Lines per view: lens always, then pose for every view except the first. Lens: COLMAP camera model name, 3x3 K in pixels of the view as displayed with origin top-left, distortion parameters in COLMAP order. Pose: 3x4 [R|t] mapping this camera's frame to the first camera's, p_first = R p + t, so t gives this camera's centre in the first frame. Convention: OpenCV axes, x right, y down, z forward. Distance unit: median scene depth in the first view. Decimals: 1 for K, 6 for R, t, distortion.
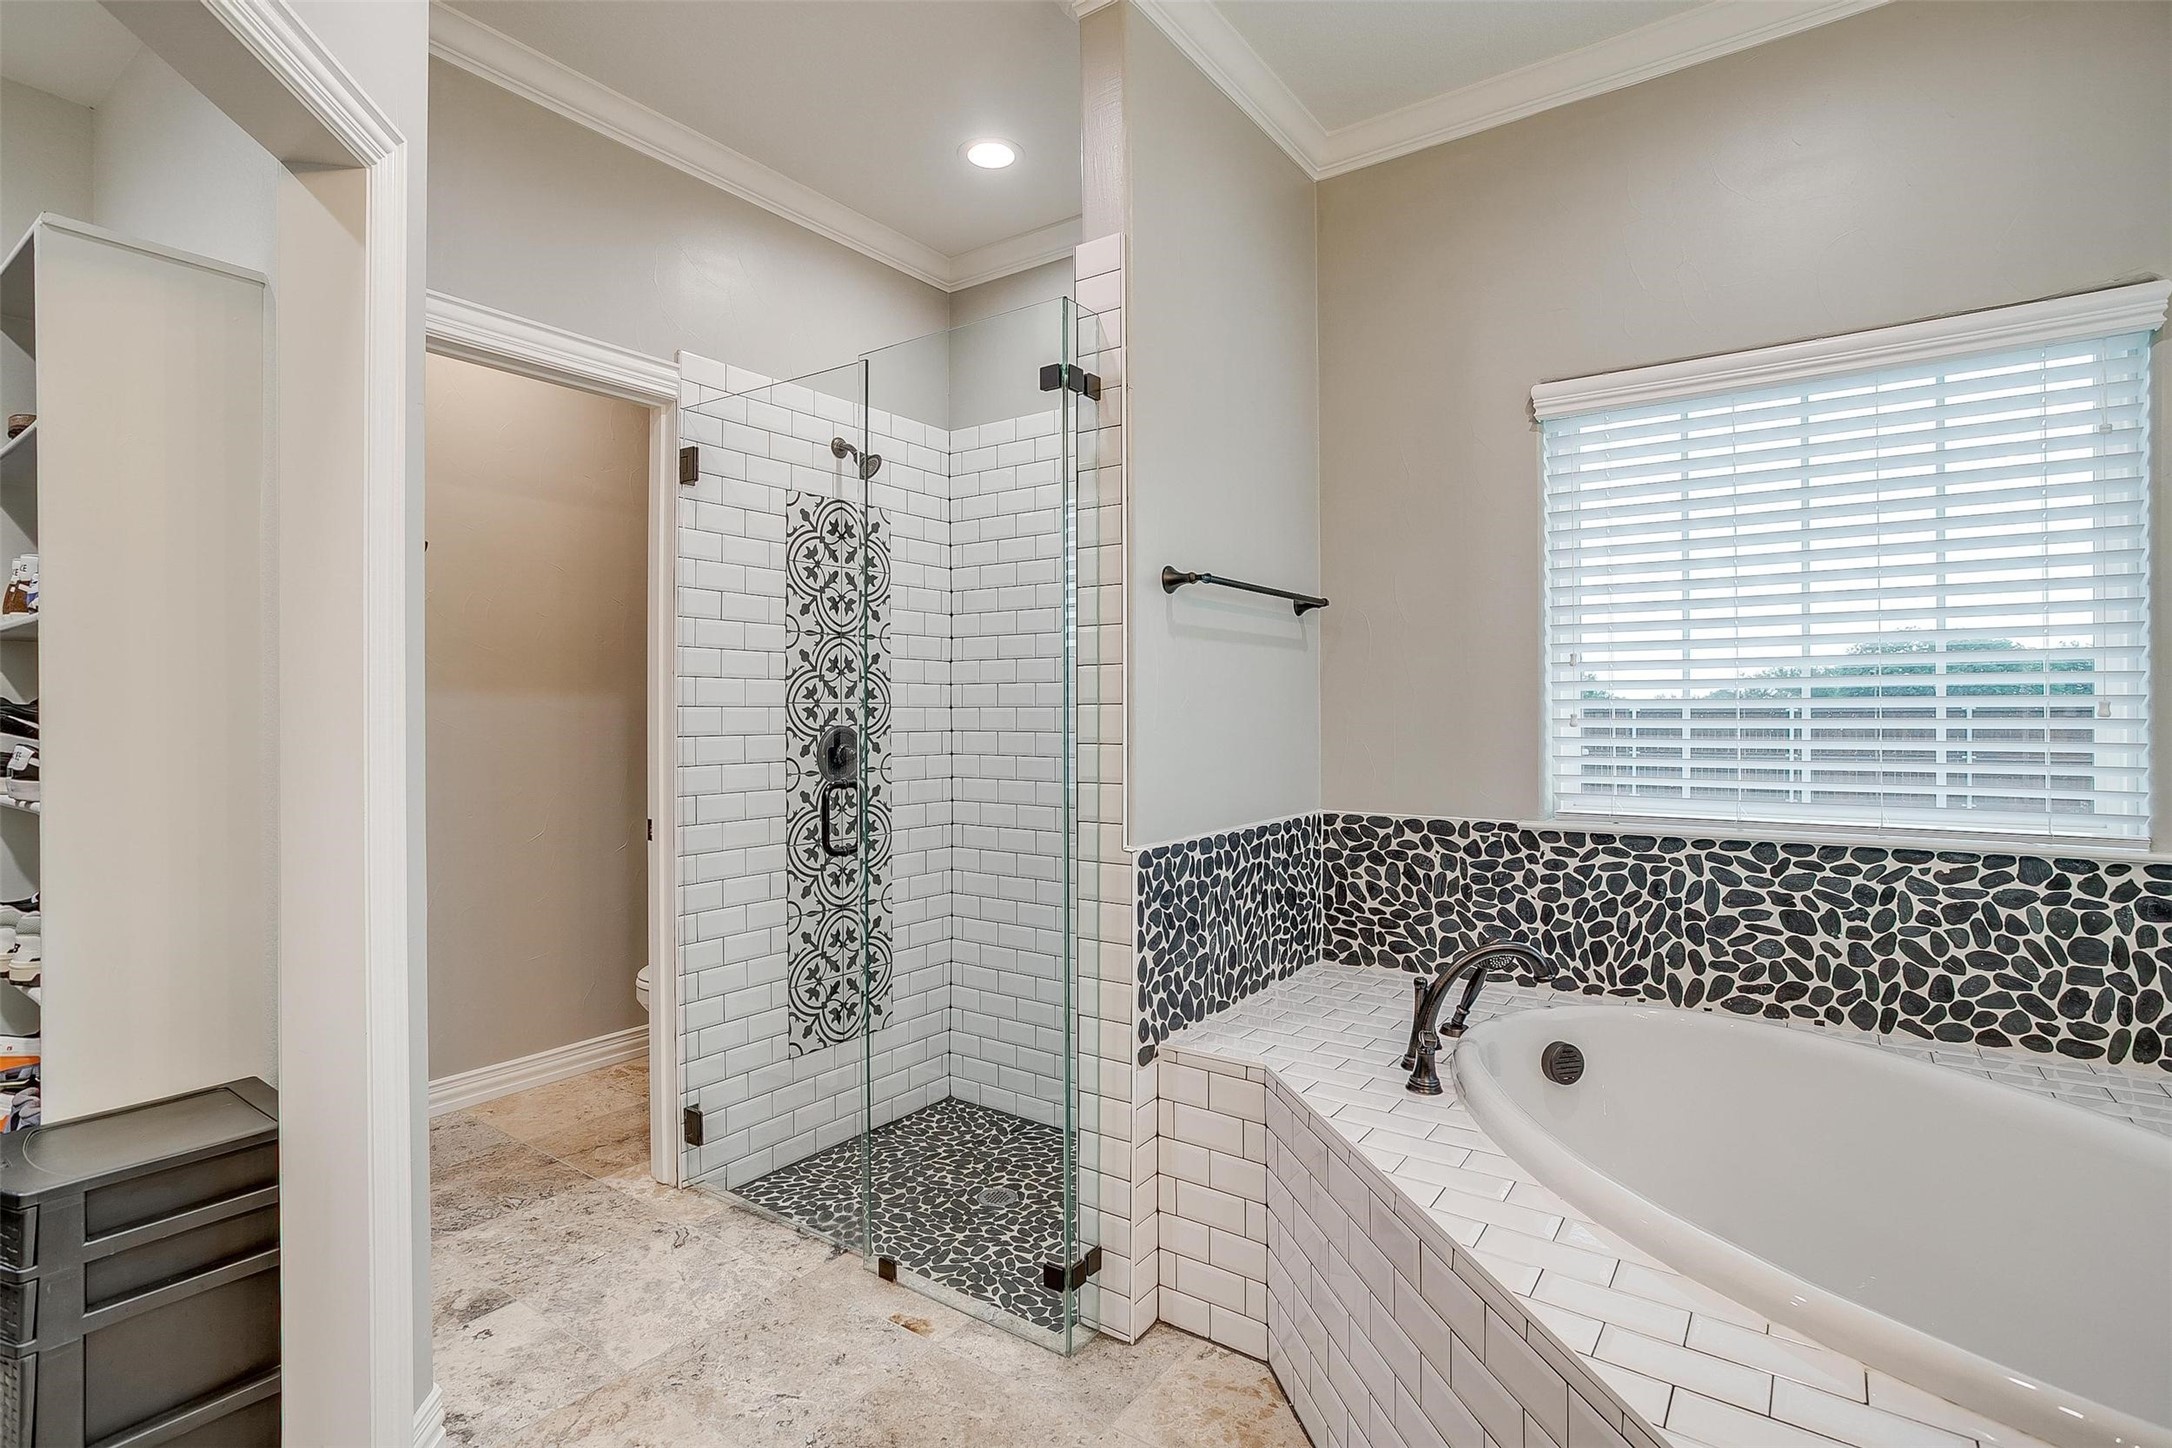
lens RADIAL K [[1060.1, 0, 1076.6], [0, 1060.1, 712.9], [0, 0, 1]] dist [-0.050892, 0.027603]
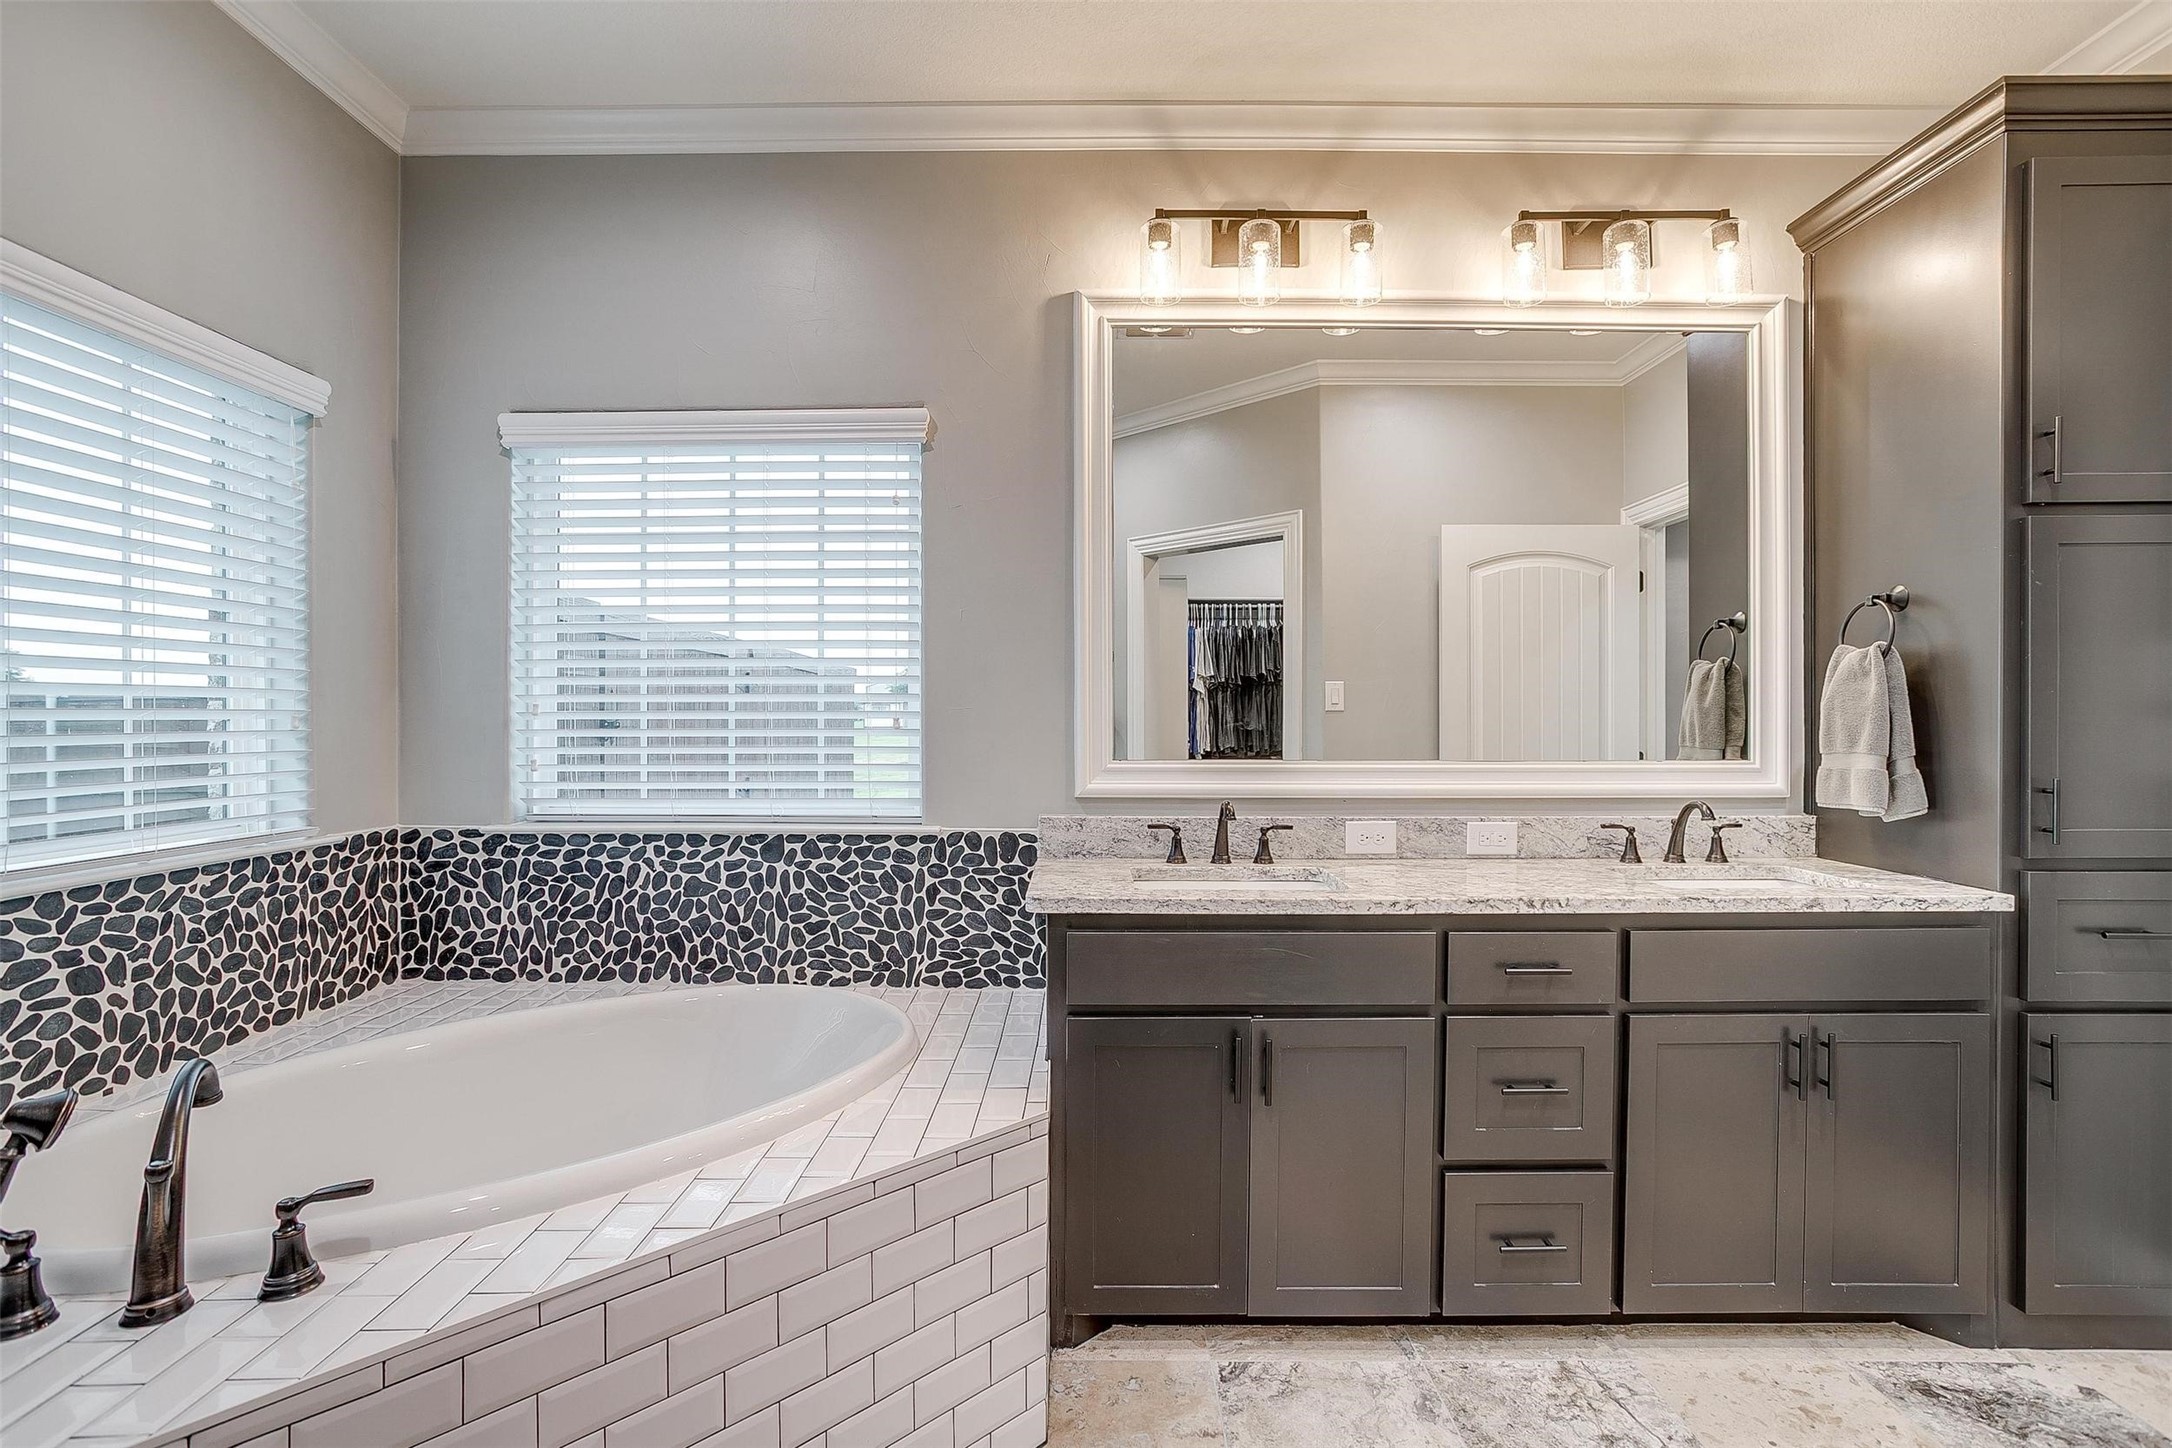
lens RADIAL K [[1060.1, 0, 1088.5], [0, 1060.1, 719.2], [0, 0, 1]] dist [-0.050892, 0.027603]
pose [[-0.577334, 0.000808, 0.816508, -0.414050], [0.004494, 0.999988, 0.002188, -0.004533], [-0.816496, 0.004932, -0.577331, 0.780917]]
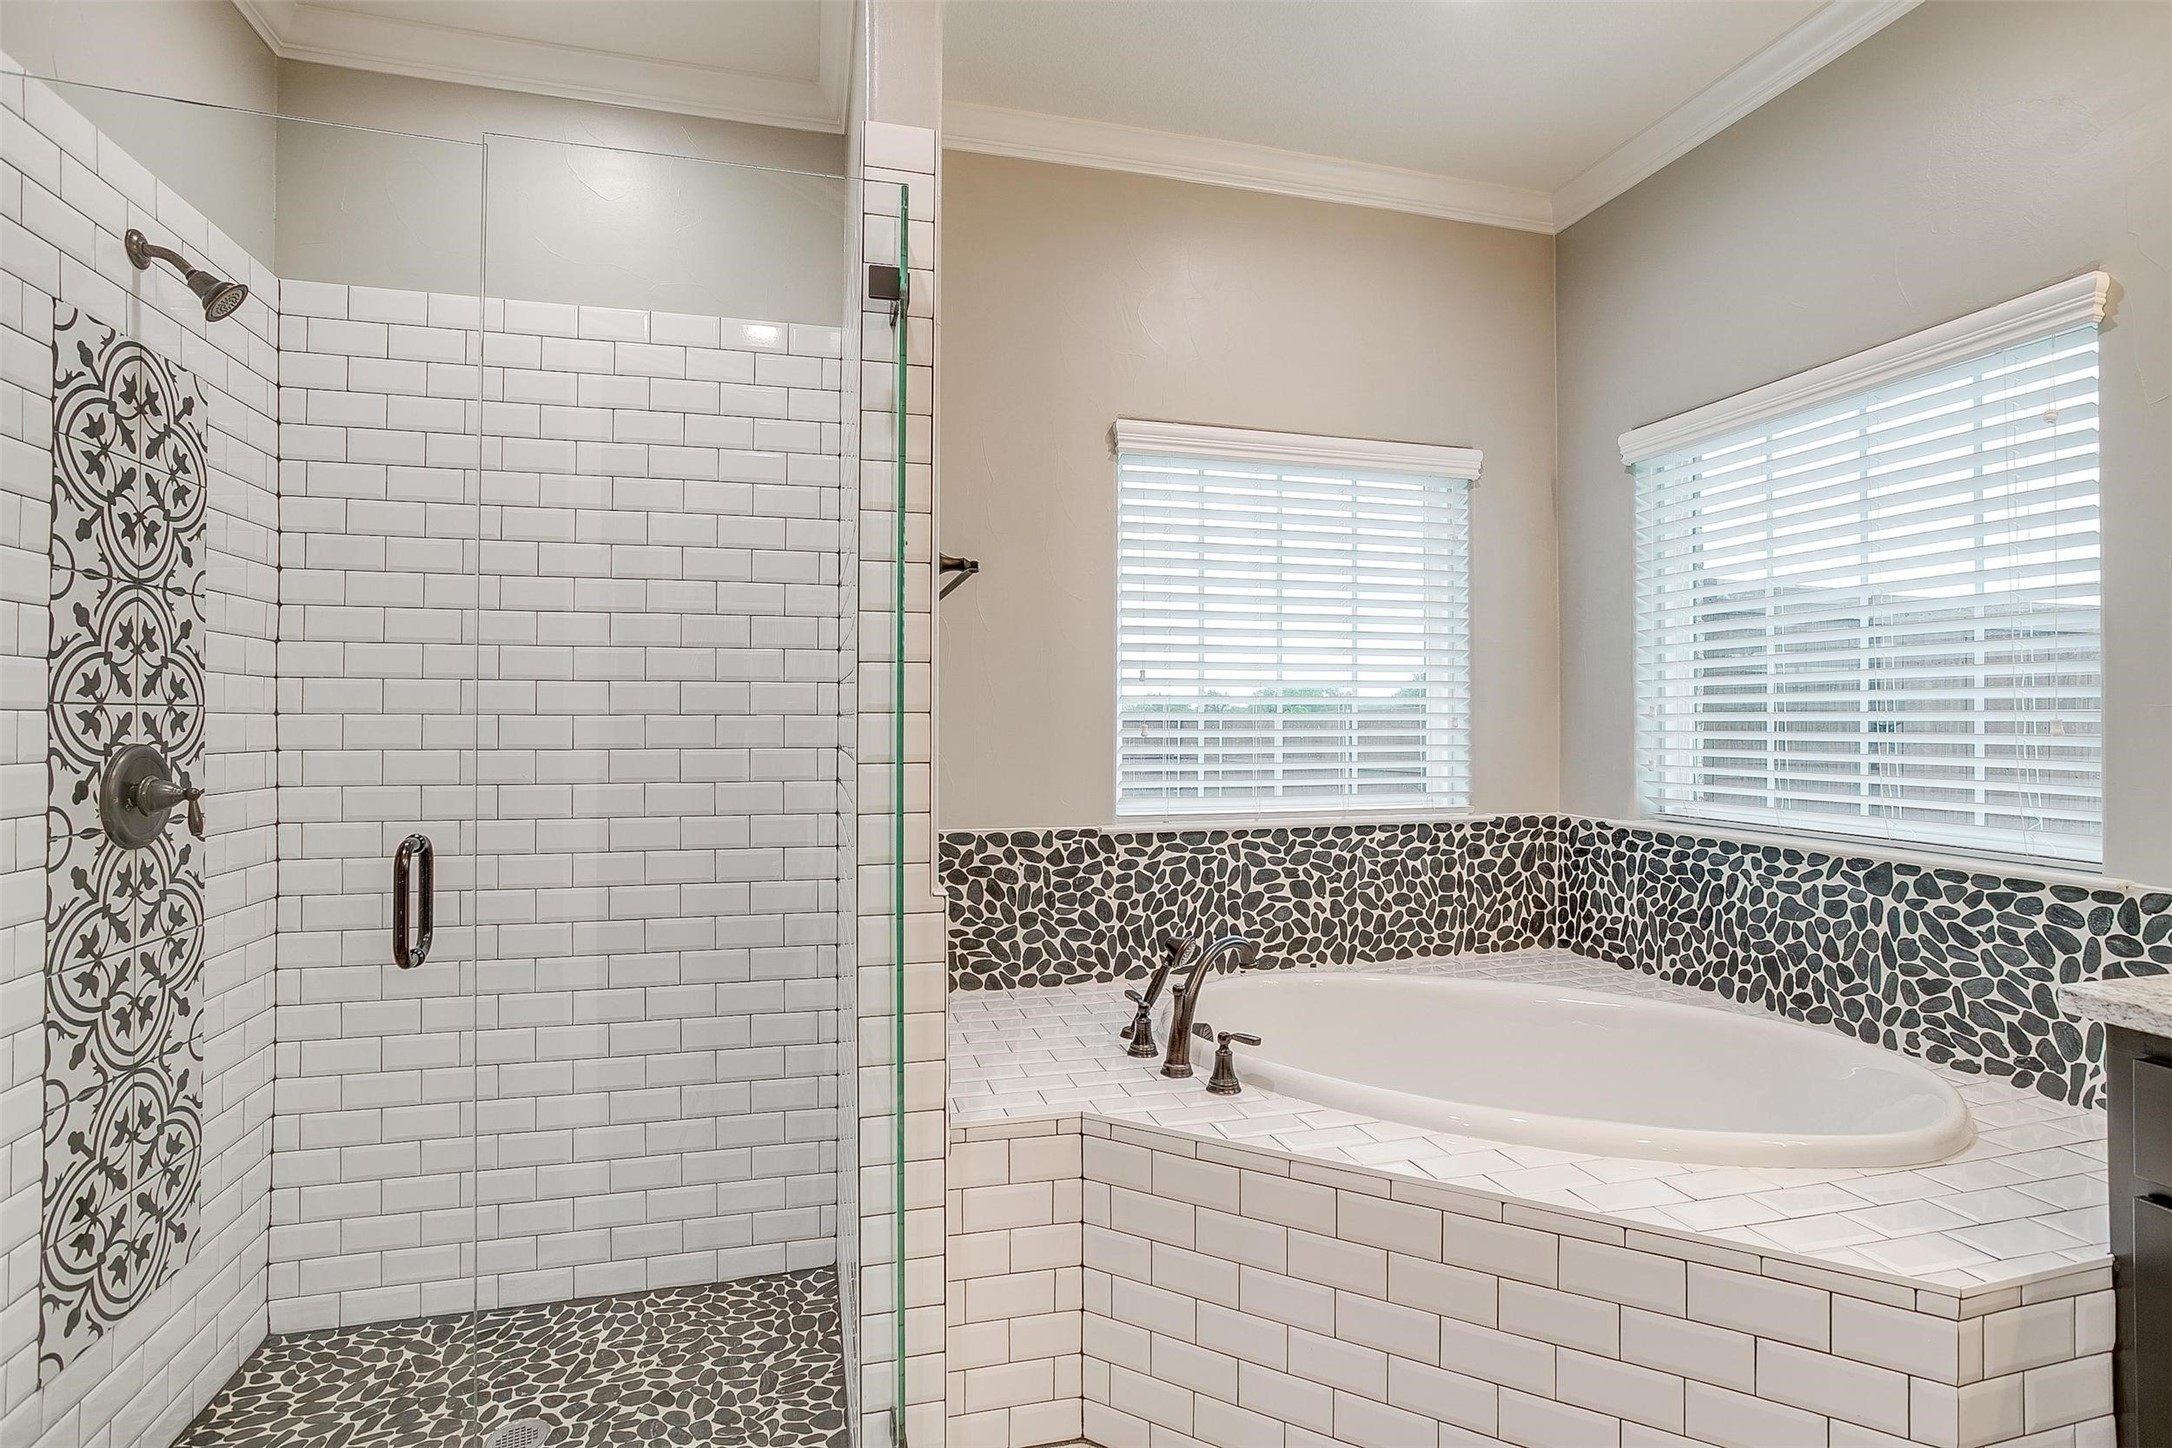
lens RADIAL K [[1060.1, 0, 1076.2], [0, 1060.1, 713.2], [0, 0, 1]] dist [-0.050892, 0.027603]
pose [[0.636961, 0.010405, 0.770826, -0.455525], [-0.001675, 0.999925, -0.012114, 0.001705], [-0.770894, 0.006425, 0.636931, 0.366729]]
